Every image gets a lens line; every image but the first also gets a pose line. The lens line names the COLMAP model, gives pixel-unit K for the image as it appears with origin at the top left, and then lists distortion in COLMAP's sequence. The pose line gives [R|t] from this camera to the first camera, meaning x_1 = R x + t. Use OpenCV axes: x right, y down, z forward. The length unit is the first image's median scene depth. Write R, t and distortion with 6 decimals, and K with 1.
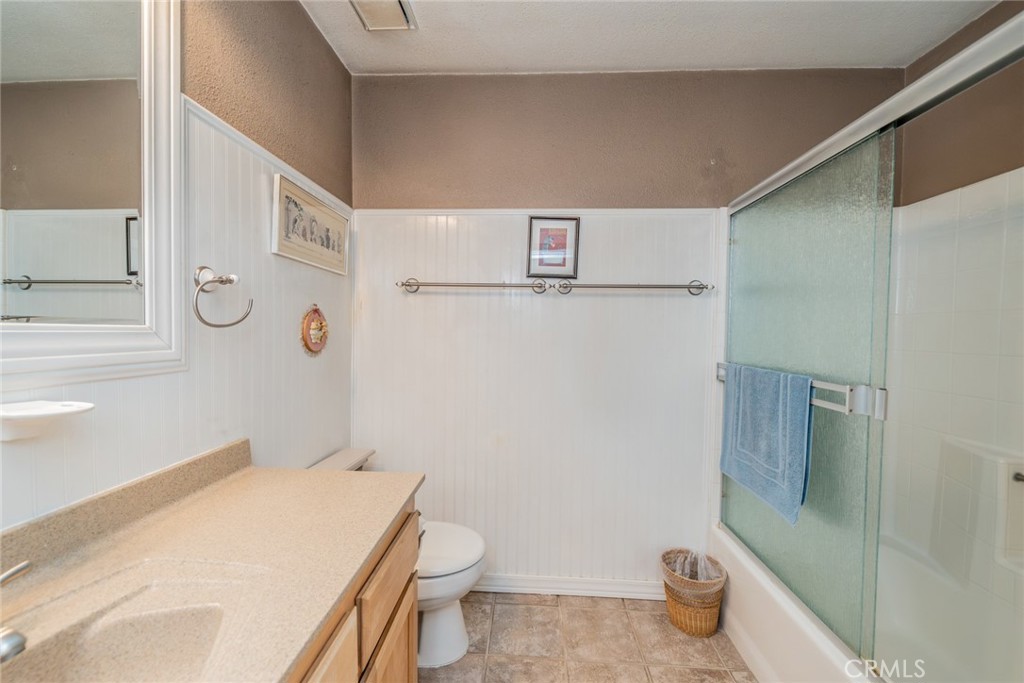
lens RADIAL K [[399.2, 0, 512.0], [0, 399.2, 341.5], [0, 0, 1]] dist [-0.000101, -0.000016]
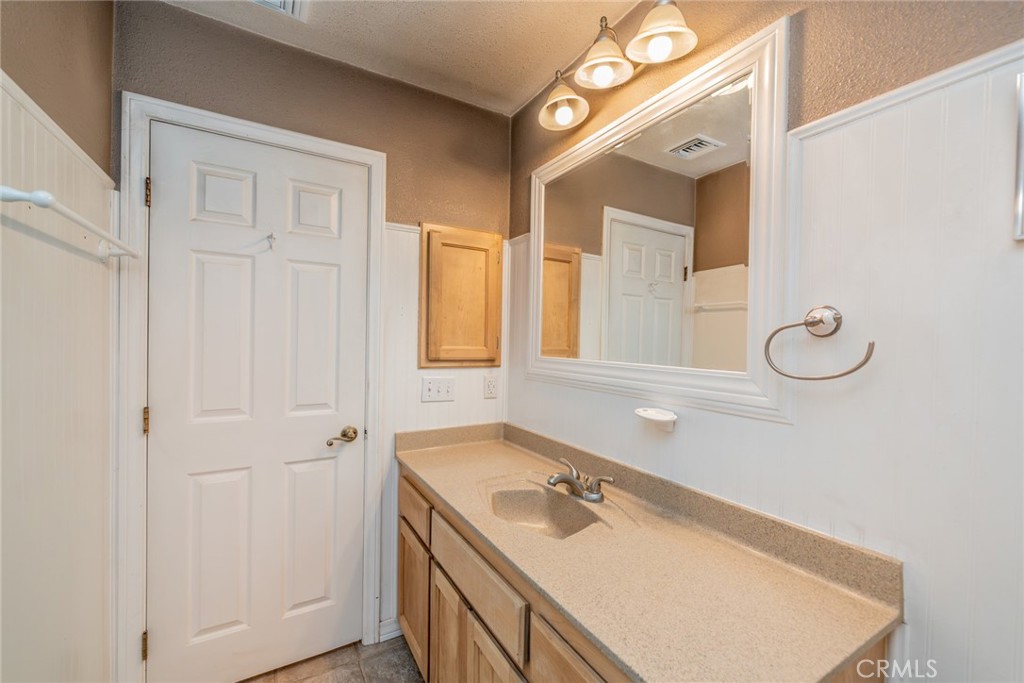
lens RADIAL K [[399.2, 0, 512.0], [0, 399.2, 341.5], [0, 0, 1]] dist [-0.000101, -0.000016]
pose [[-0.827582, -0.021423, -0.560936, 0.269634], [-0.042215, 0.998817, 0.024137, -0.129310], [0.559755, 0.043655, -0.827507, 1.597652]]
